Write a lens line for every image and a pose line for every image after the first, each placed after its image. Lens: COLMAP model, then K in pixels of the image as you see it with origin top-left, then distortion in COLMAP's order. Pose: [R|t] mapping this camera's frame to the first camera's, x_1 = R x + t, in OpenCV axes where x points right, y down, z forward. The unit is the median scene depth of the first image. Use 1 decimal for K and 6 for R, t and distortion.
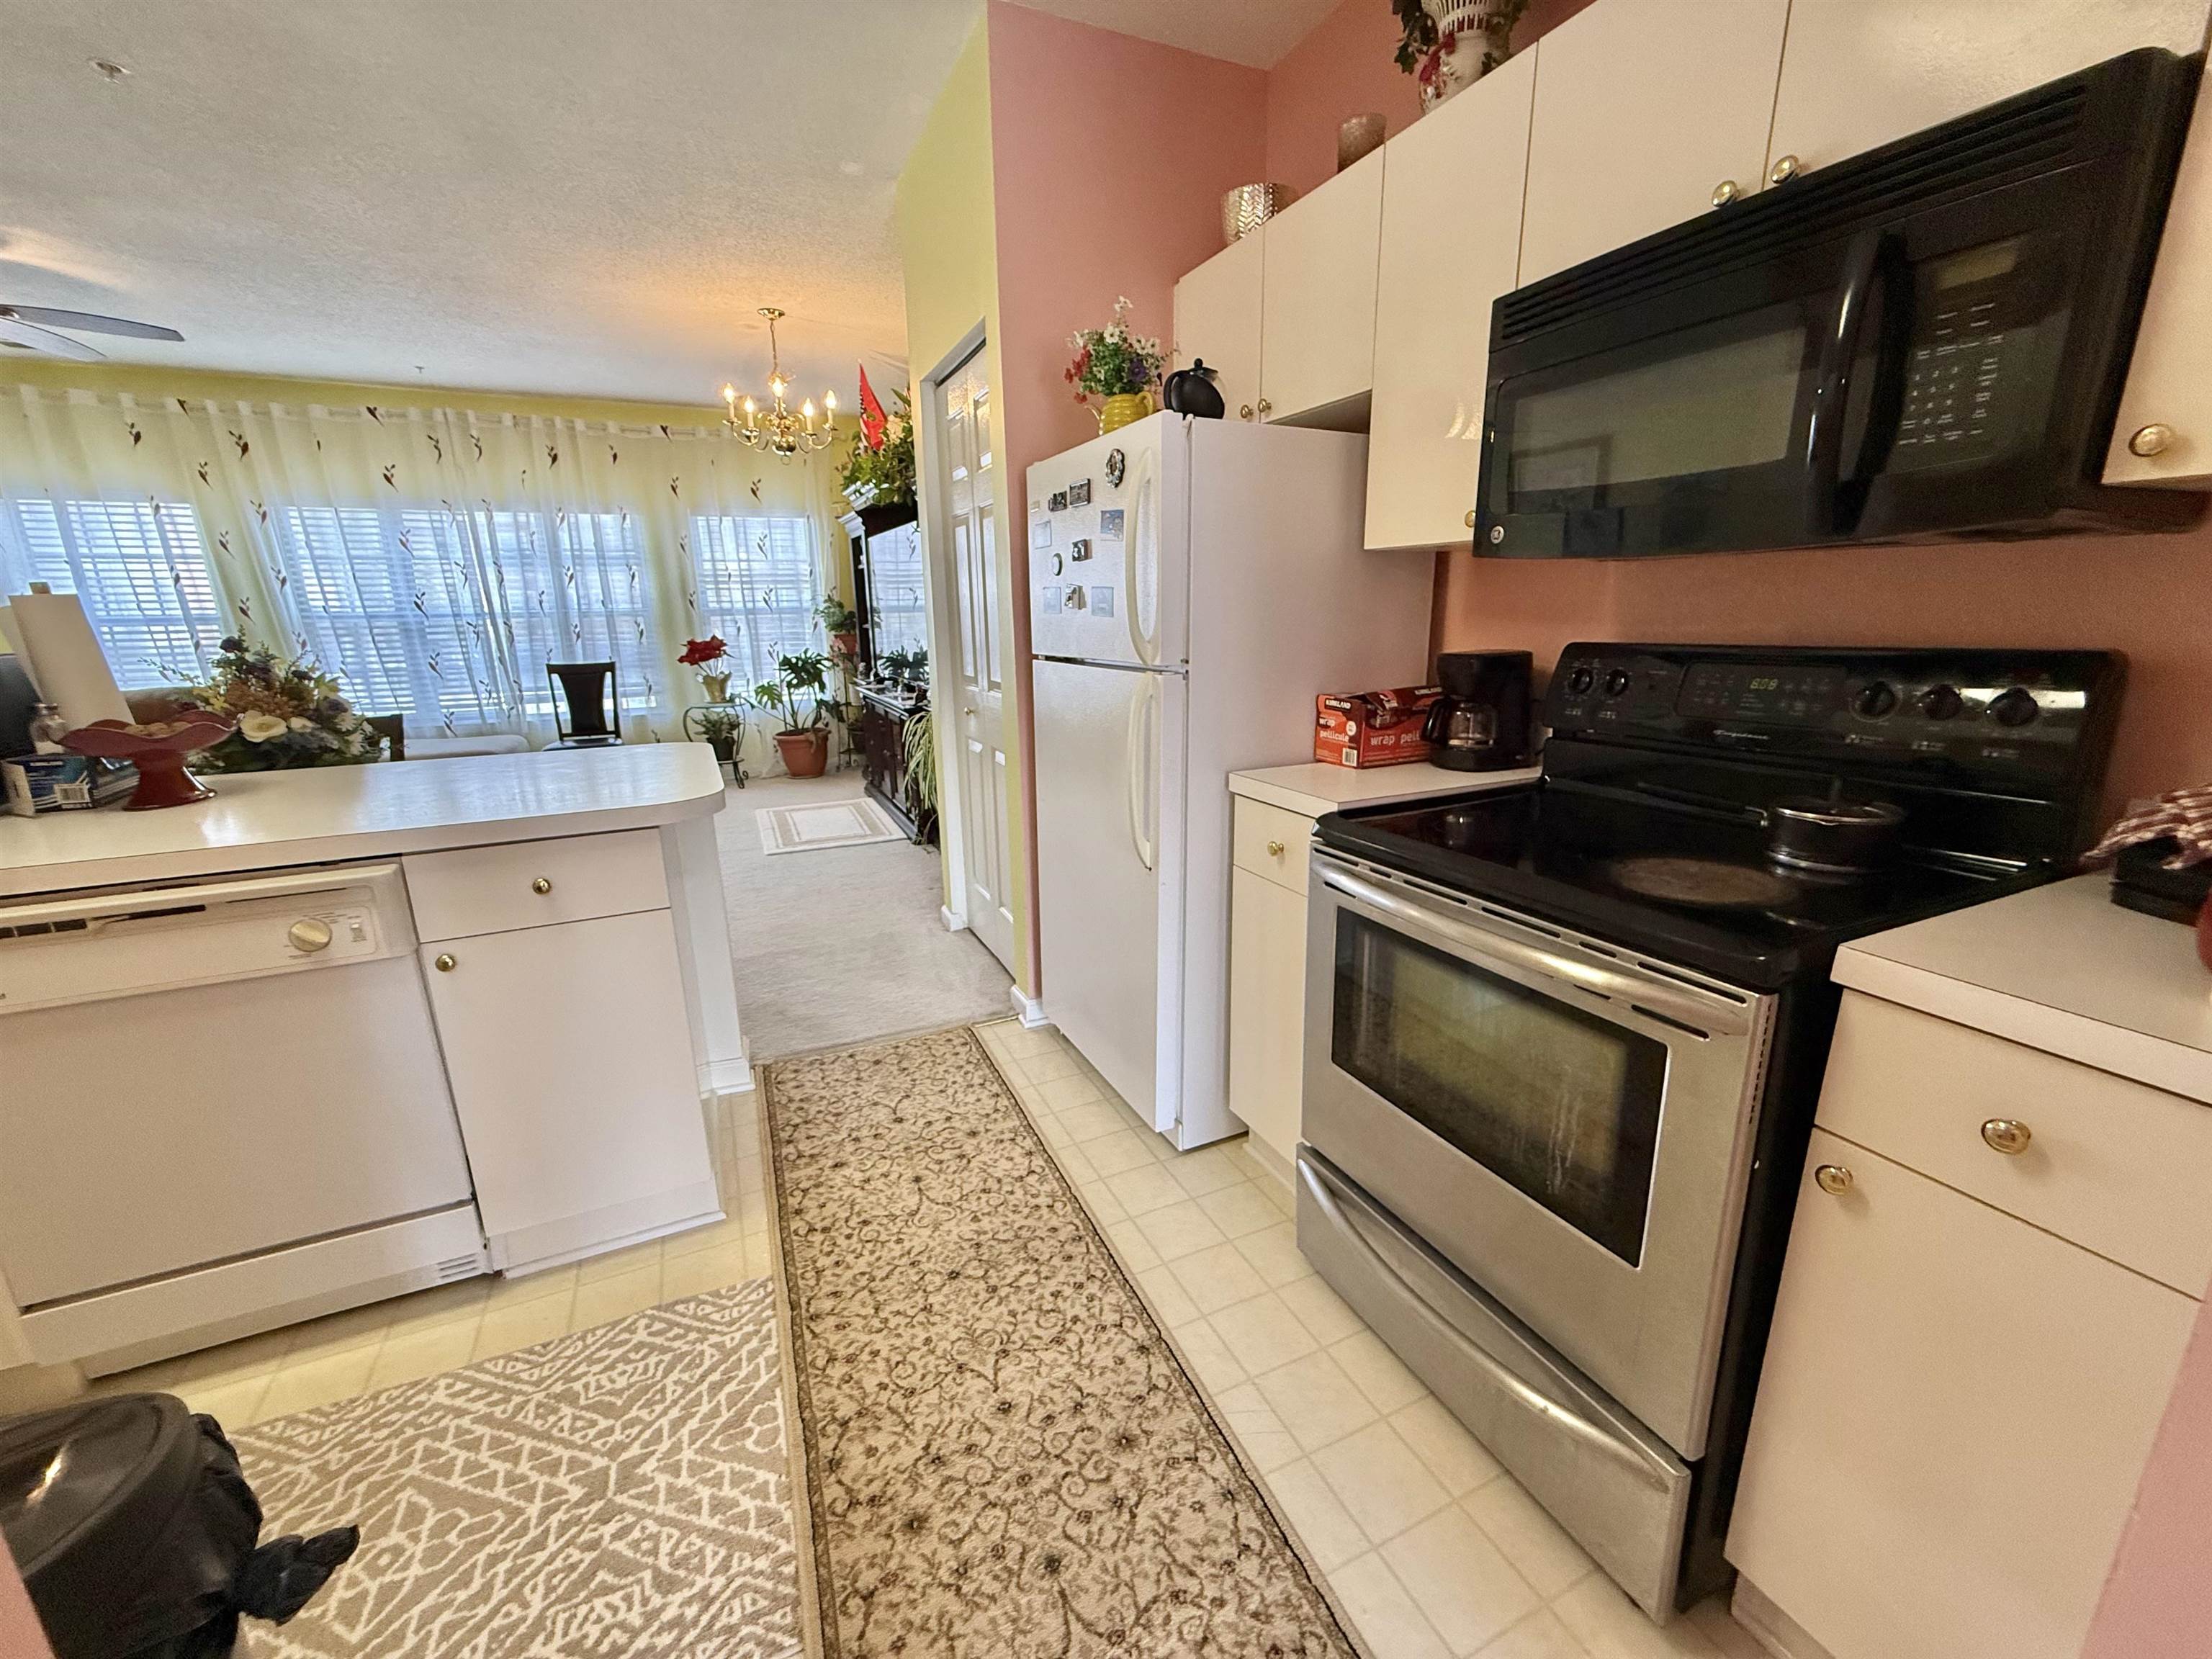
lens RADIAL K [[879.3, 0, 1100.0], [0, 879.3, 830.6], [0, 0, 1]] dist [-0.000028, -0.000275]
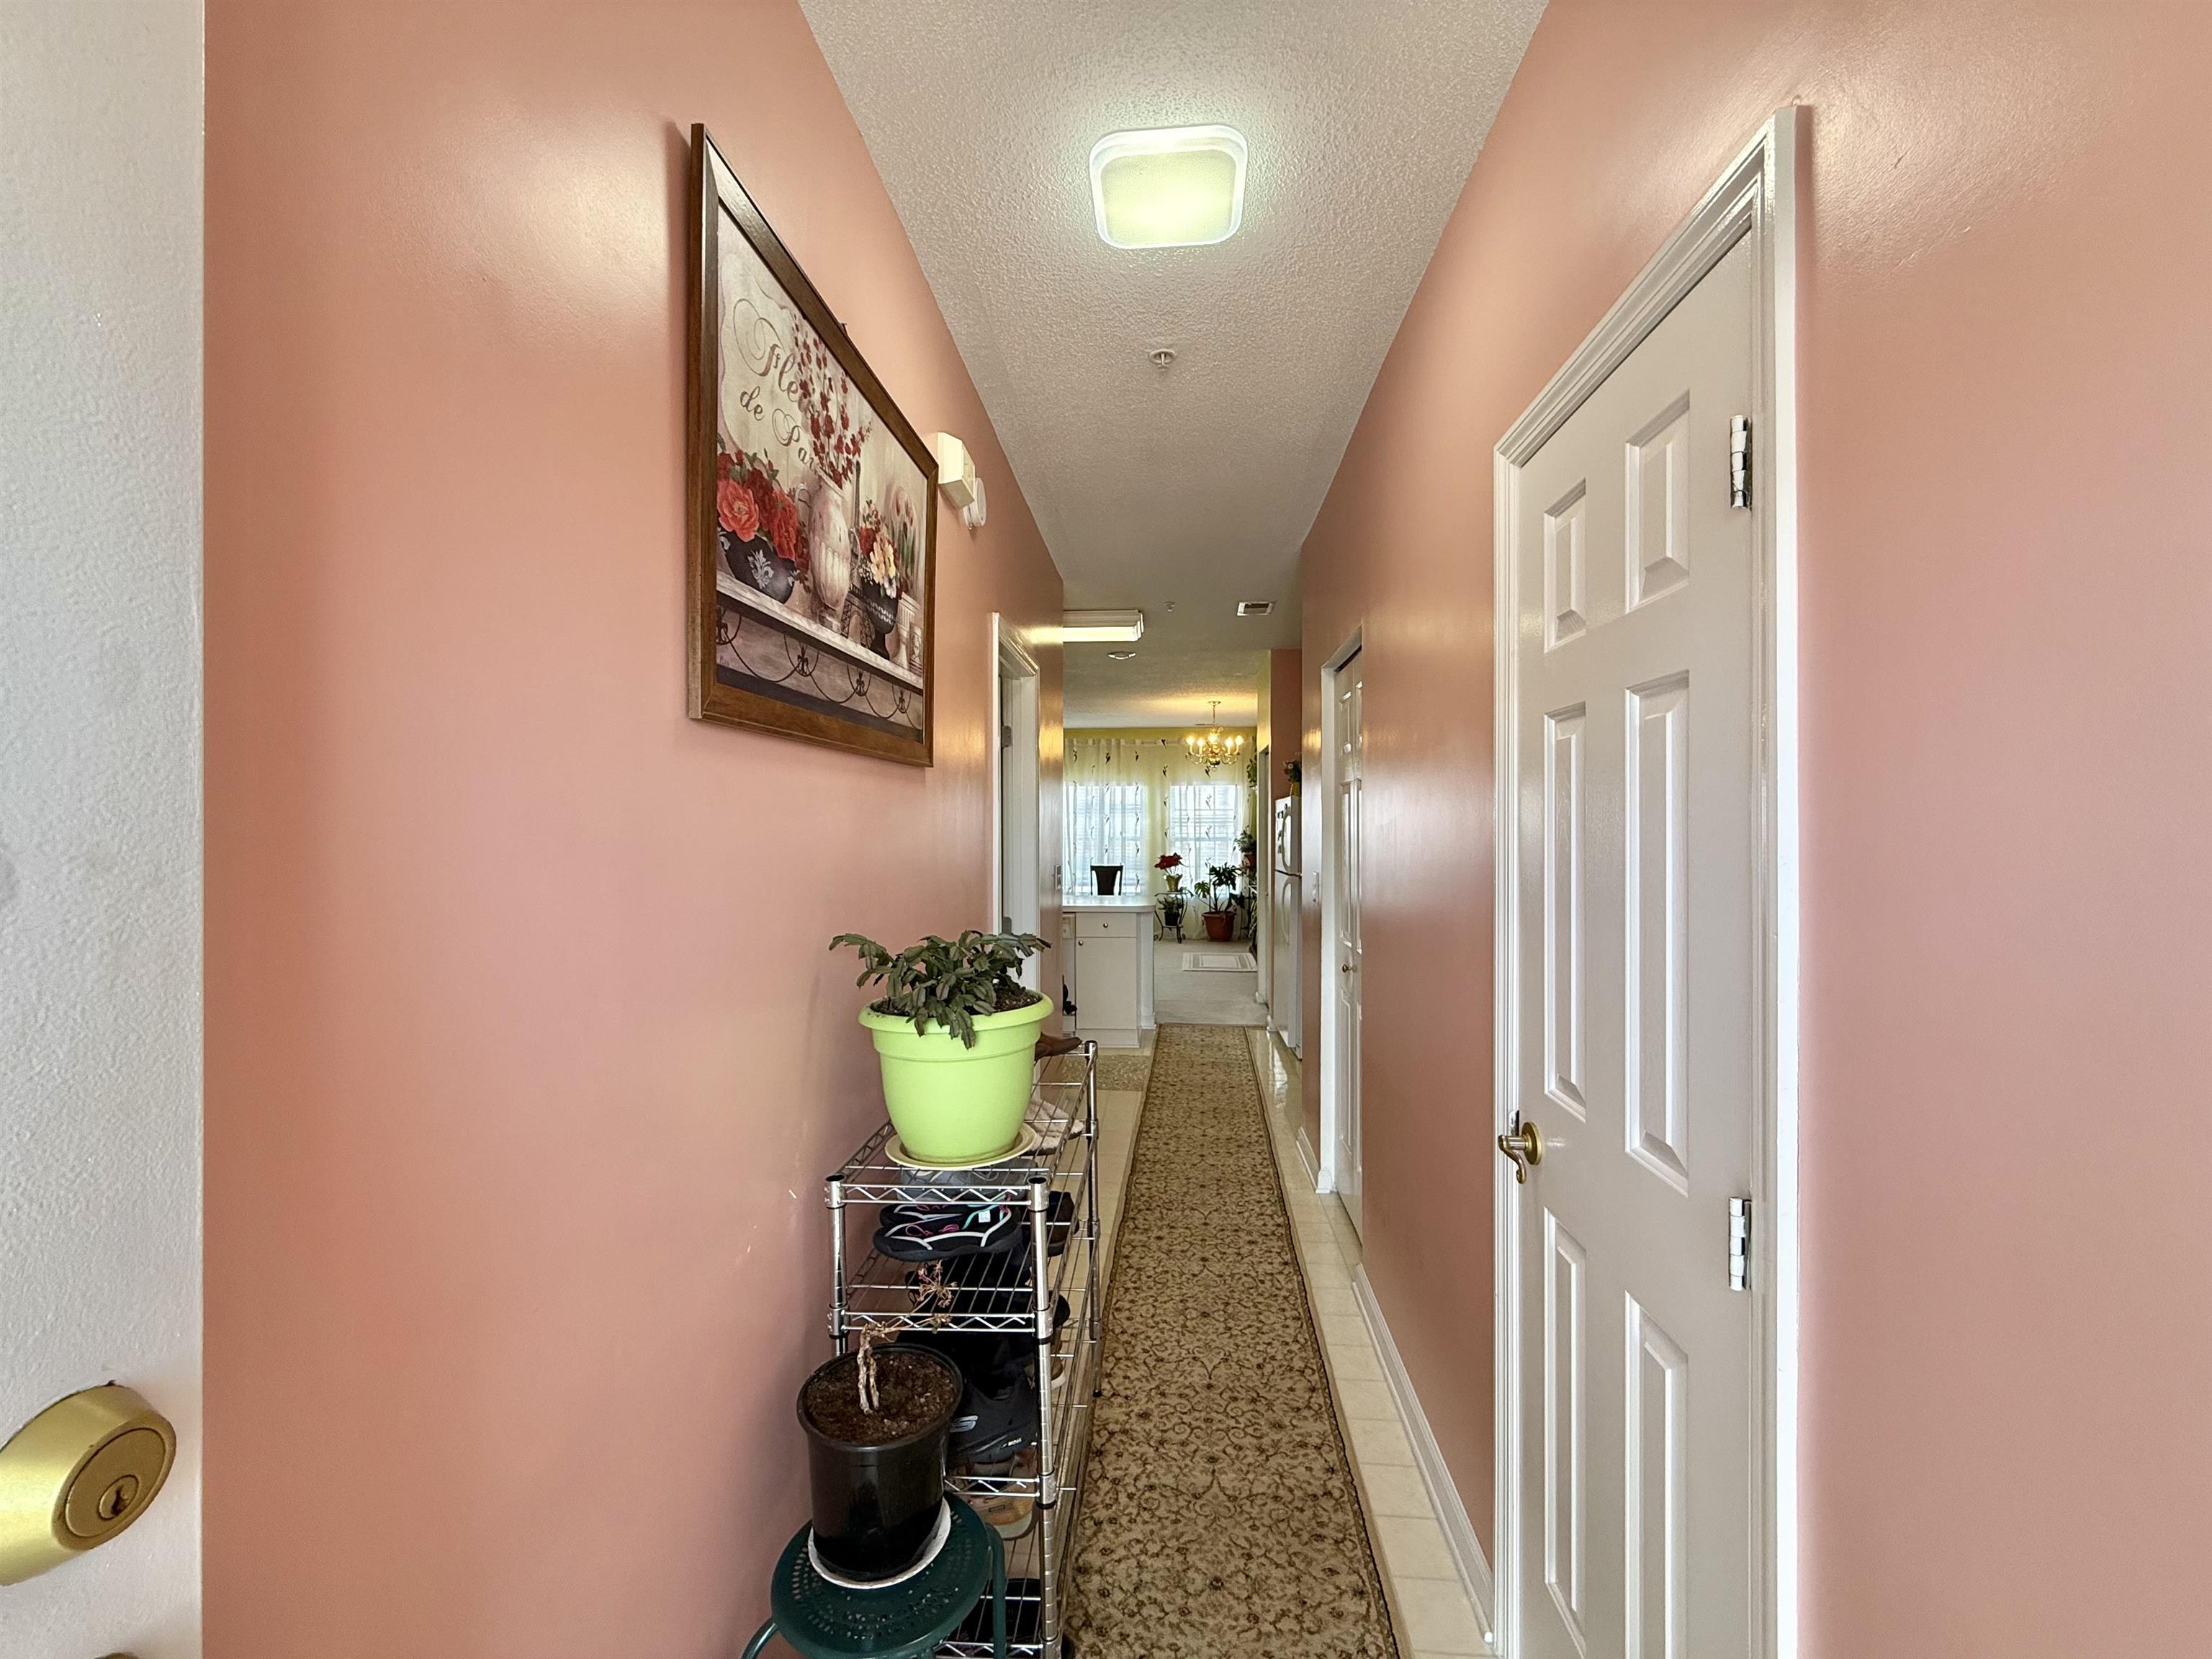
lens RADIAL K [[879.3, 0, 1113.9], [0, 879.3, 821.7], [0, 0, 1]] dist [-0.000028, -0.000275]
pose [[0.878772, 0.015601, -0.476987, 0.312522], [-0.133571, 0.967562, -0.214437, 0.118328], [0.458169, 0.252153, 0.852350, -0.610585]]
